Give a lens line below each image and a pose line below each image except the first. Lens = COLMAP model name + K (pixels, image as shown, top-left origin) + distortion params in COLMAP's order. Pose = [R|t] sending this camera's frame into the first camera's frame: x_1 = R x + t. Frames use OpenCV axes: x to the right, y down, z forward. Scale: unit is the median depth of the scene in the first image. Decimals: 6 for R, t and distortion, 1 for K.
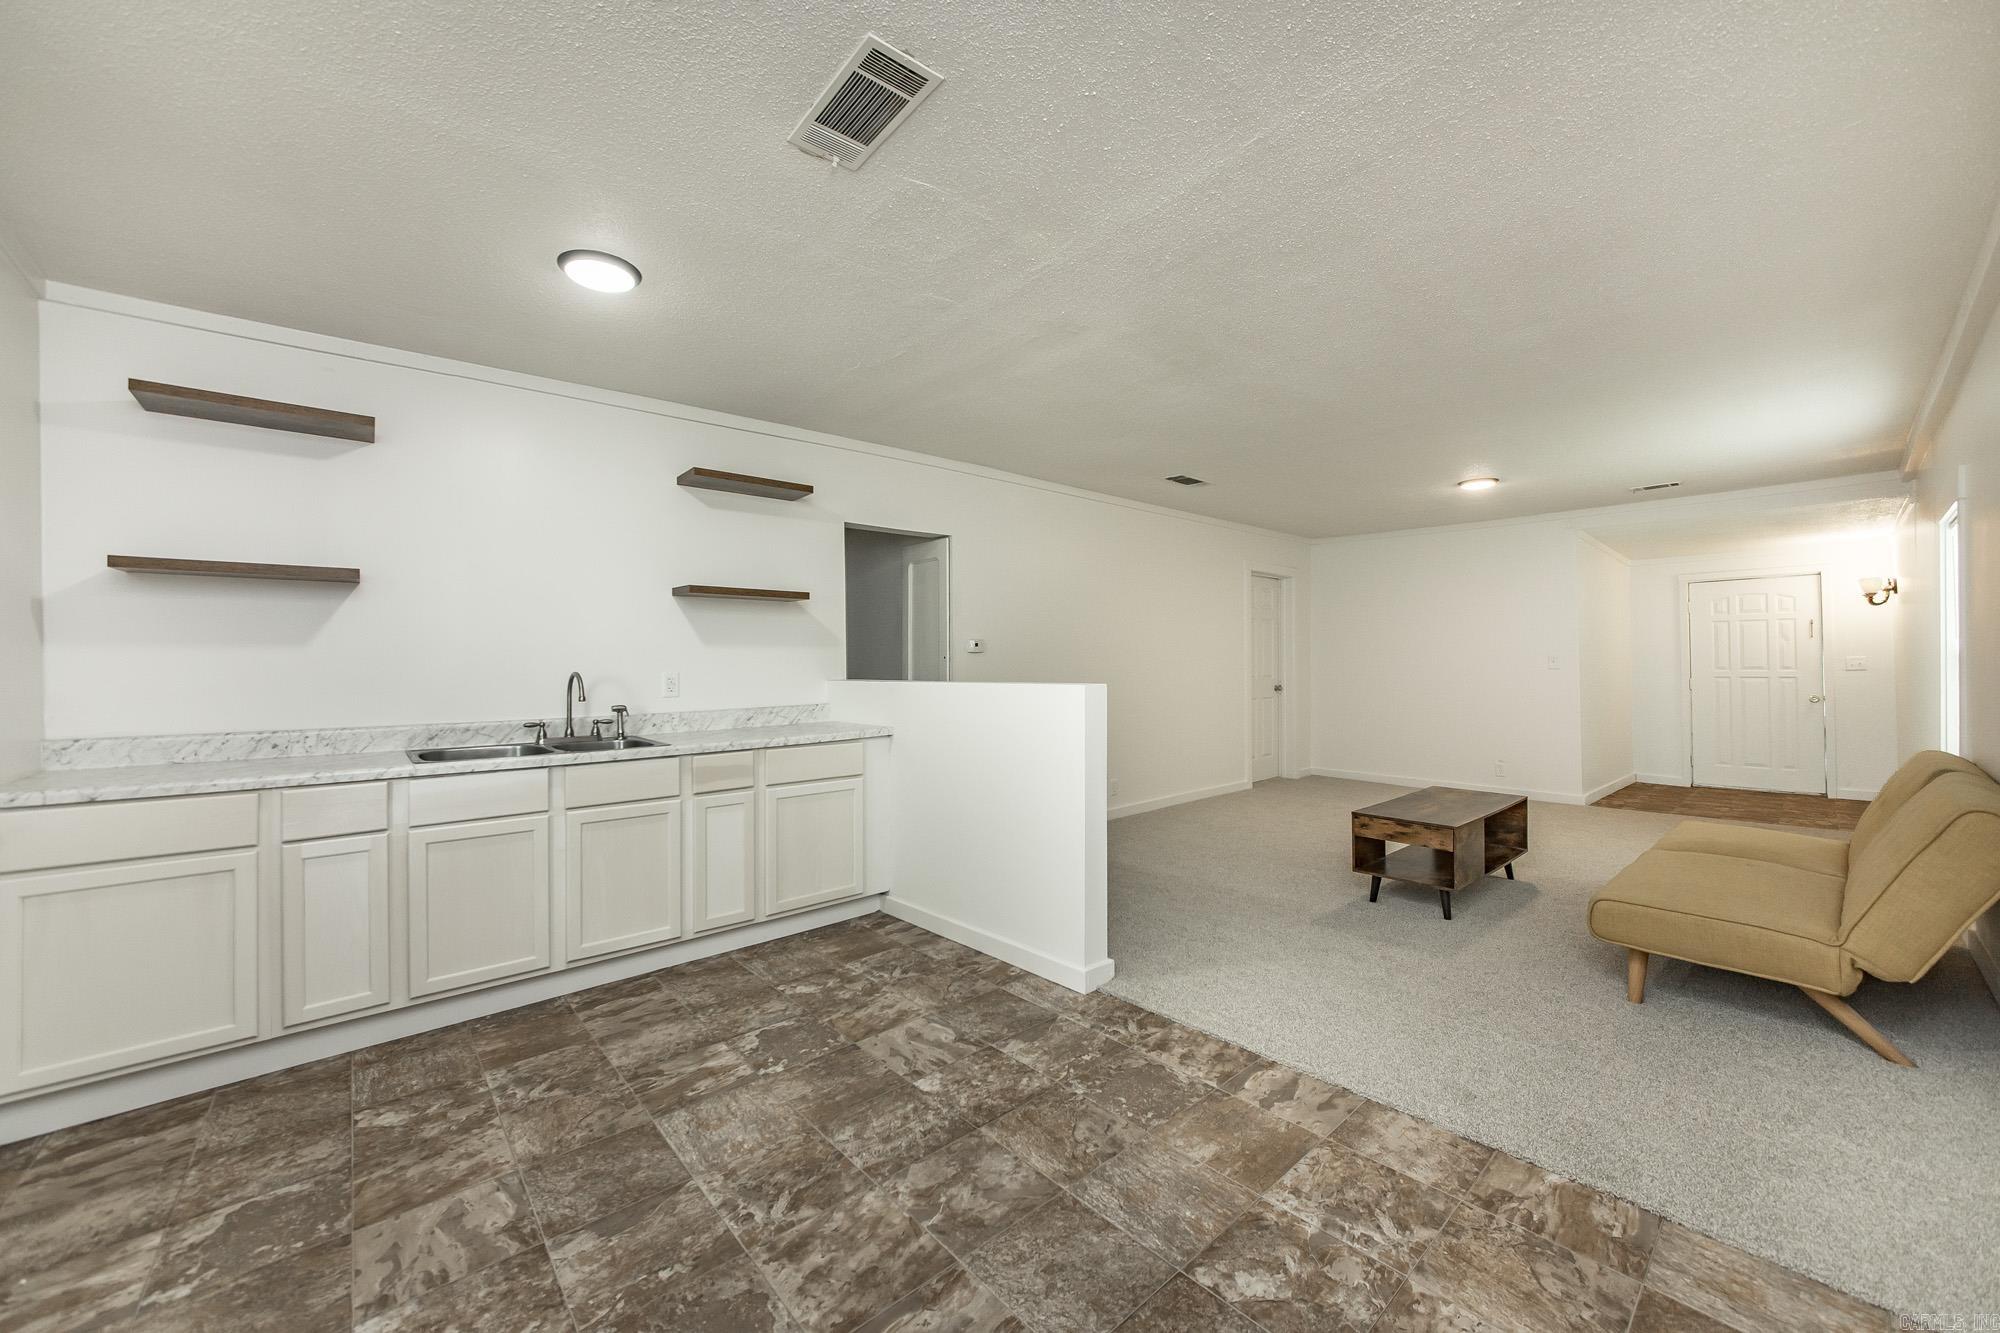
lens RADIAL K [[736.7, 0, 986.4], [0, 736.7, 668.4], [0, 0, 1]] dist [-0.039055, 0.010676]
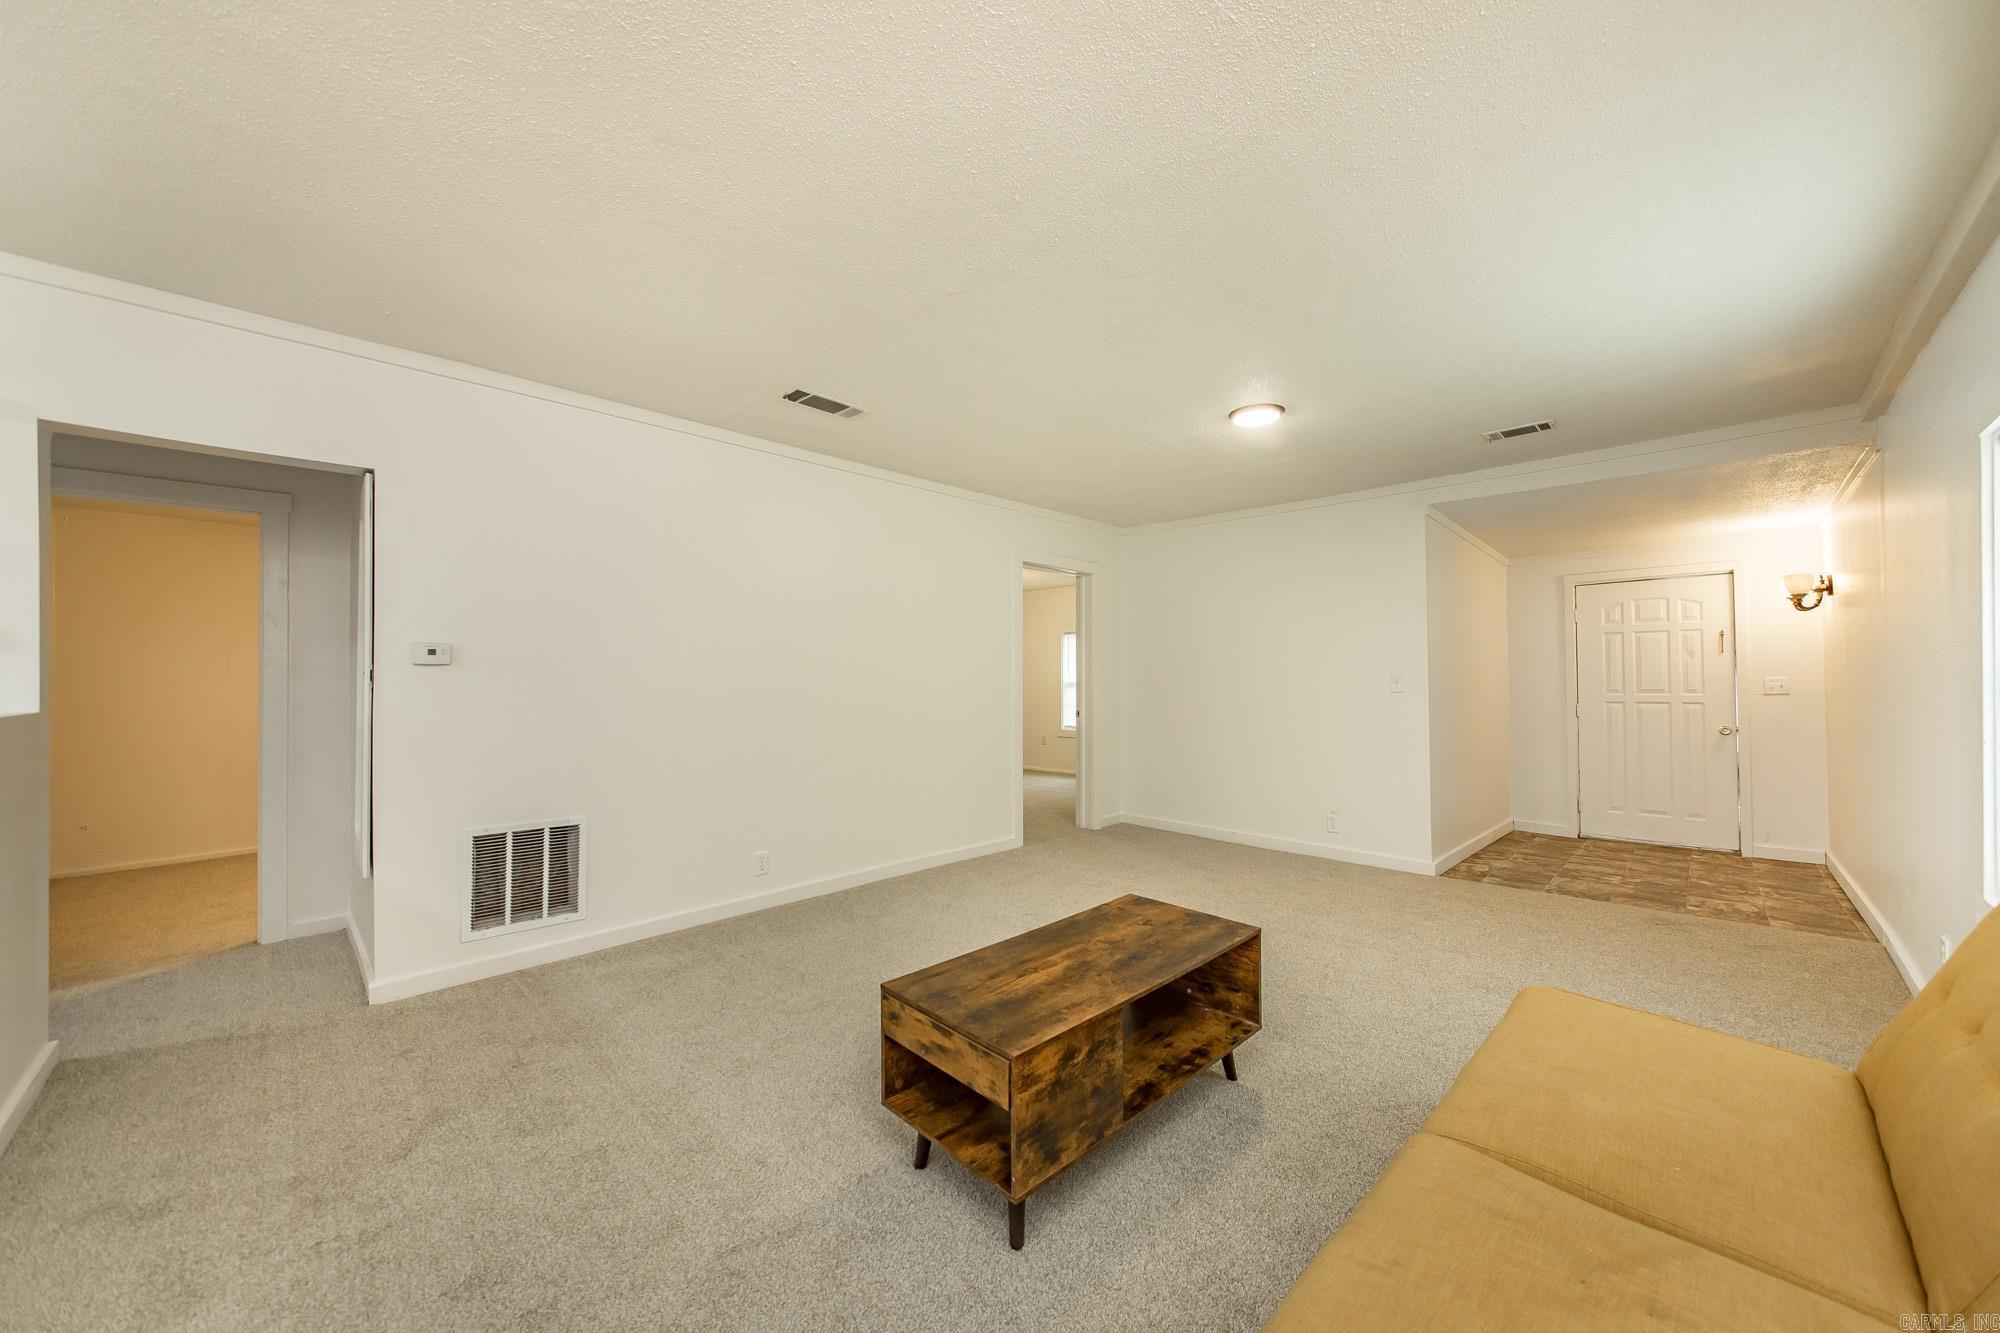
lens RADIAL K [[702.0, 0, 994.6], [0, 702.0, 695.6], [0, 0, 1]] dist [-0.001230, -0.000028]
pose [[0.996962, 0.002555, 0.077848, 0.374555], [-0.003215, 0.999960, 0.008352, -0.002518], [-0.077824, -0.008577, 0.996930, 0.360931]]
